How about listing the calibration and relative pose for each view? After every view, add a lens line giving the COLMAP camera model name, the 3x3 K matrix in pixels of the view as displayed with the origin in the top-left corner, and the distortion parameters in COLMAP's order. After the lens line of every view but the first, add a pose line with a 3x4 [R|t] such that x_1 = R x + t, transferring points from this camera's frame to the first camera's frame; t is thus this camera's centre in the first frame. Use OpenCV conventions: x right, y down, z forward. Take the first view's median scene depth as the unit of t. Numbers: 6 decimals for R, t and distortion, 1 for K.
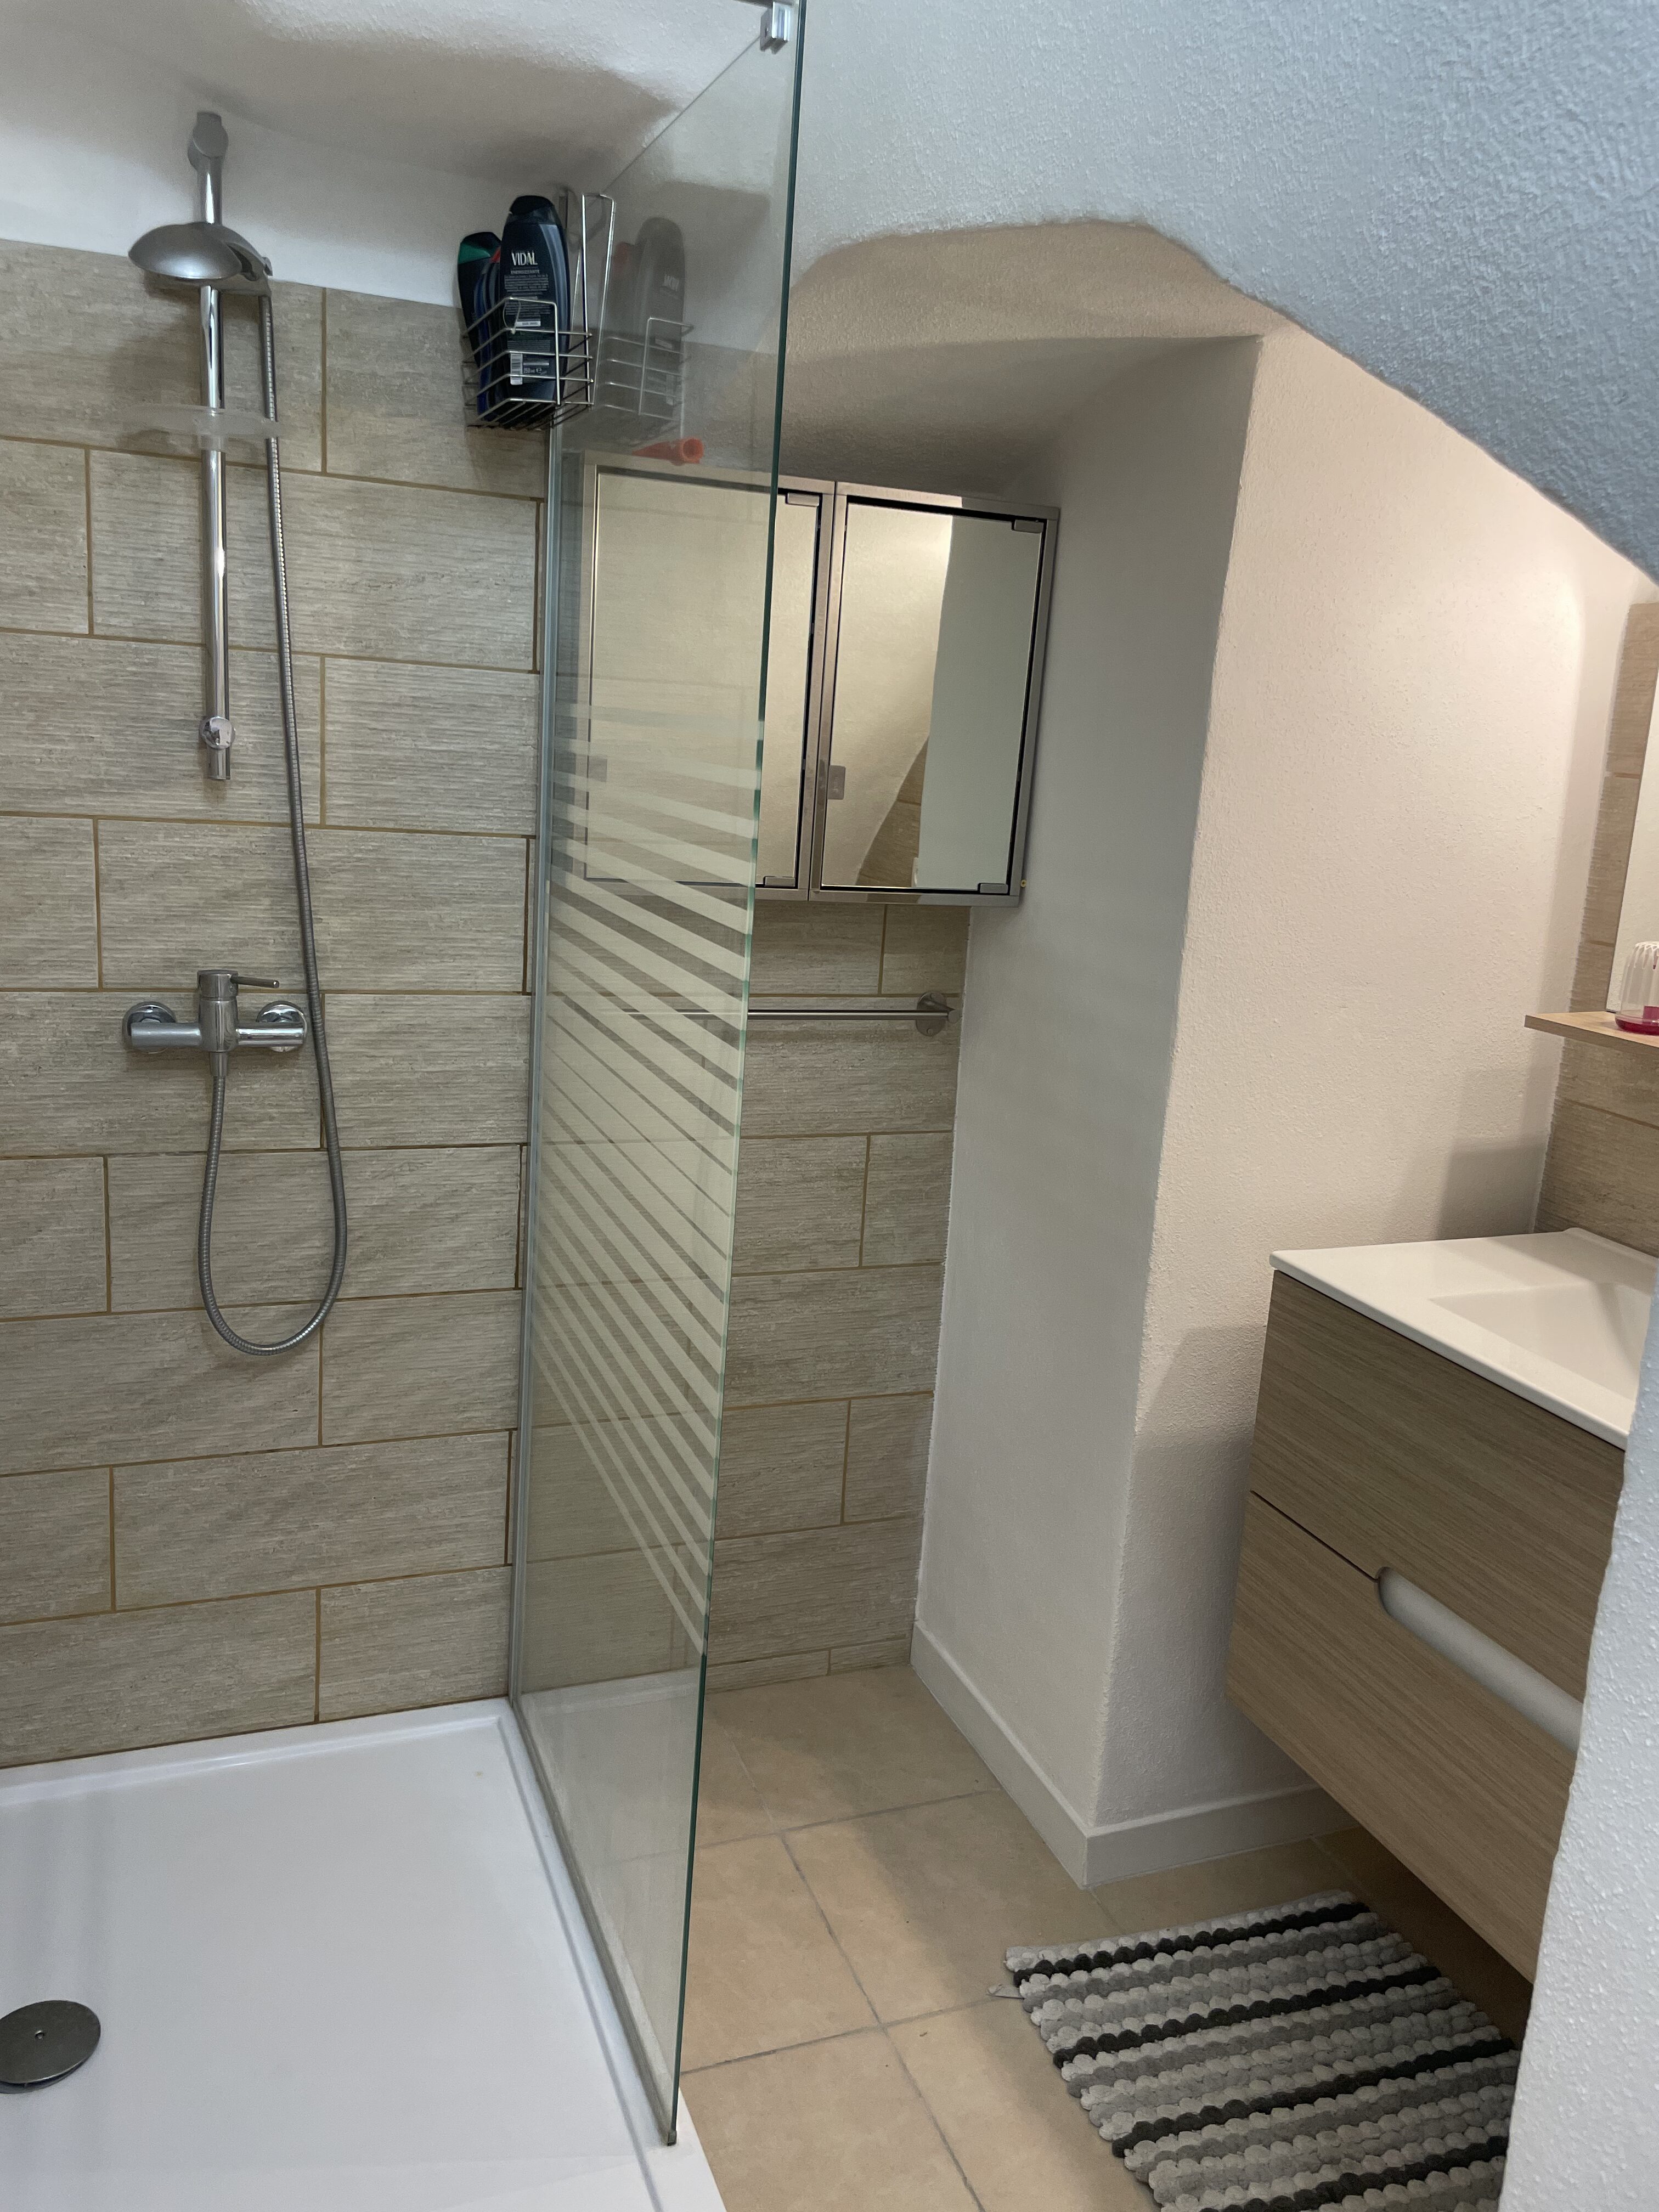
lens RADIAL K [[1678.7, 0, 827.8], [0, 1678.7, 1106.1], [0, 0, 1]] dist [0.059611, -0.078760]
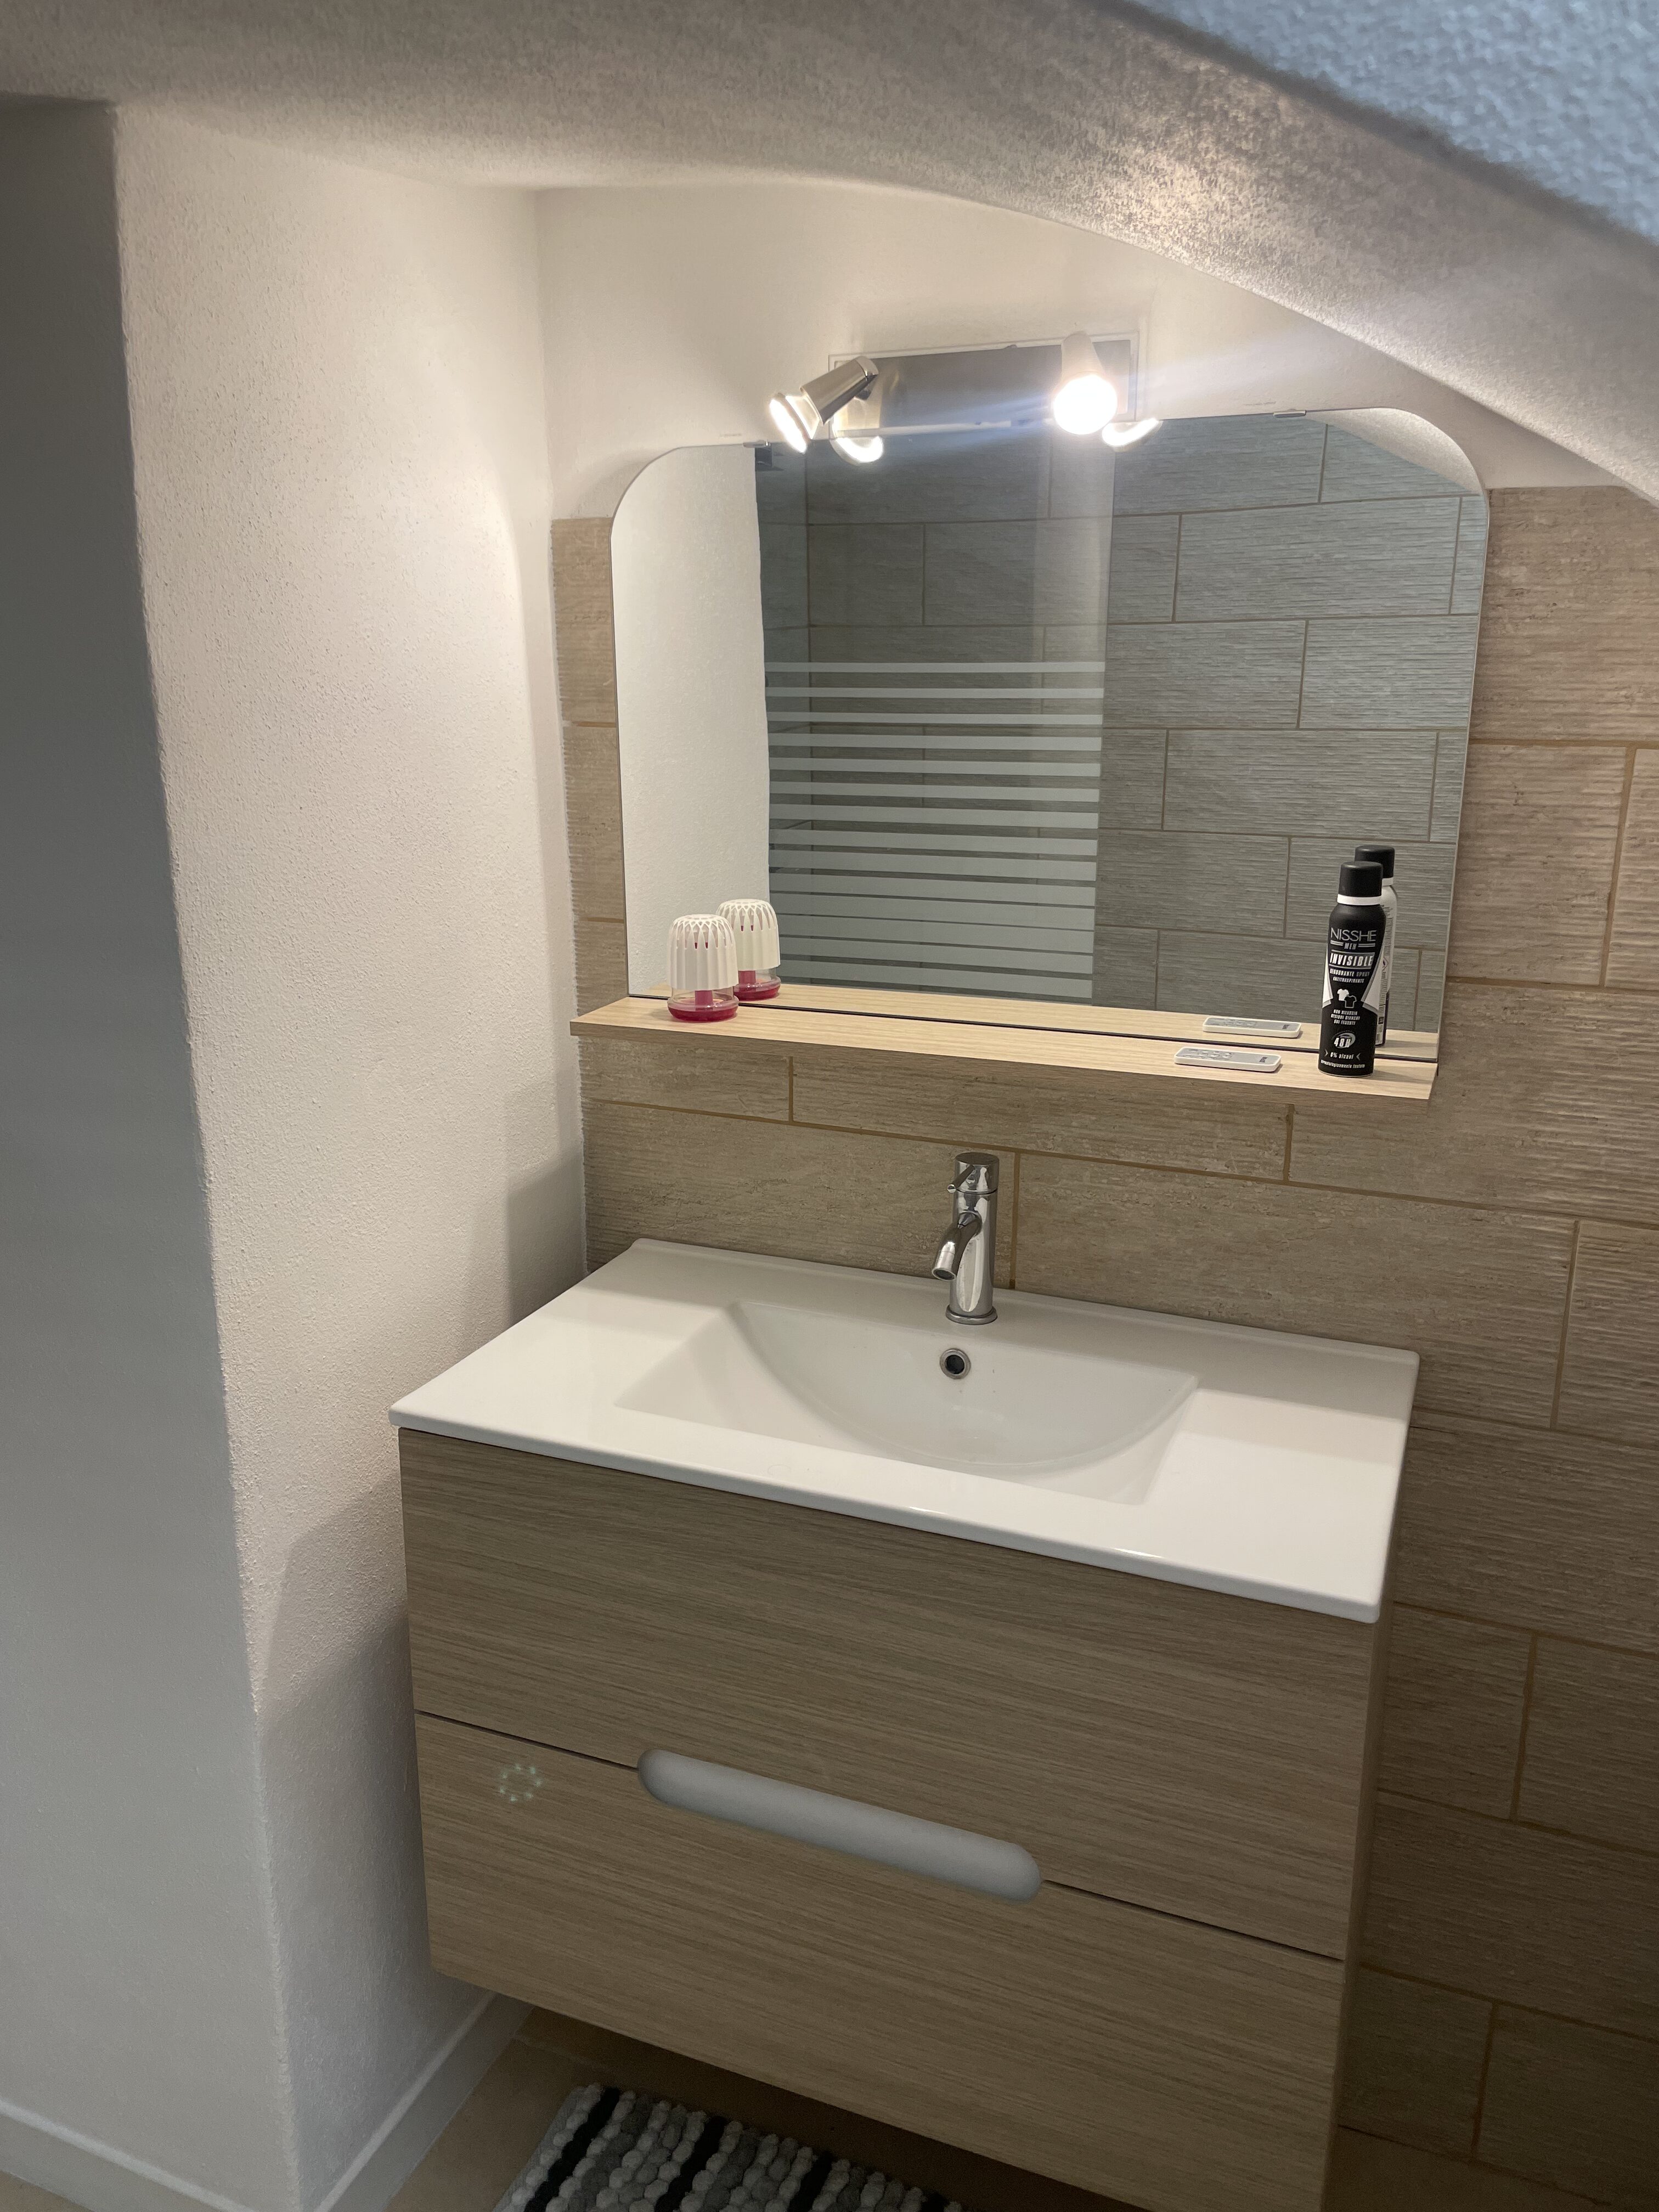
lens RADIAL K [[1678.7, 0, 830.6], [0, 1678.7, 1091.7], [0, 0, 1]] dist [0.059611, -0.078760]
pose [[0.695384, -0.231098, 0.680467, -0.071345], [0.203395, 0.971457, 0.122070, -0.095656], [-0.689254, 0.053518, 0.722540, 0.314577]]
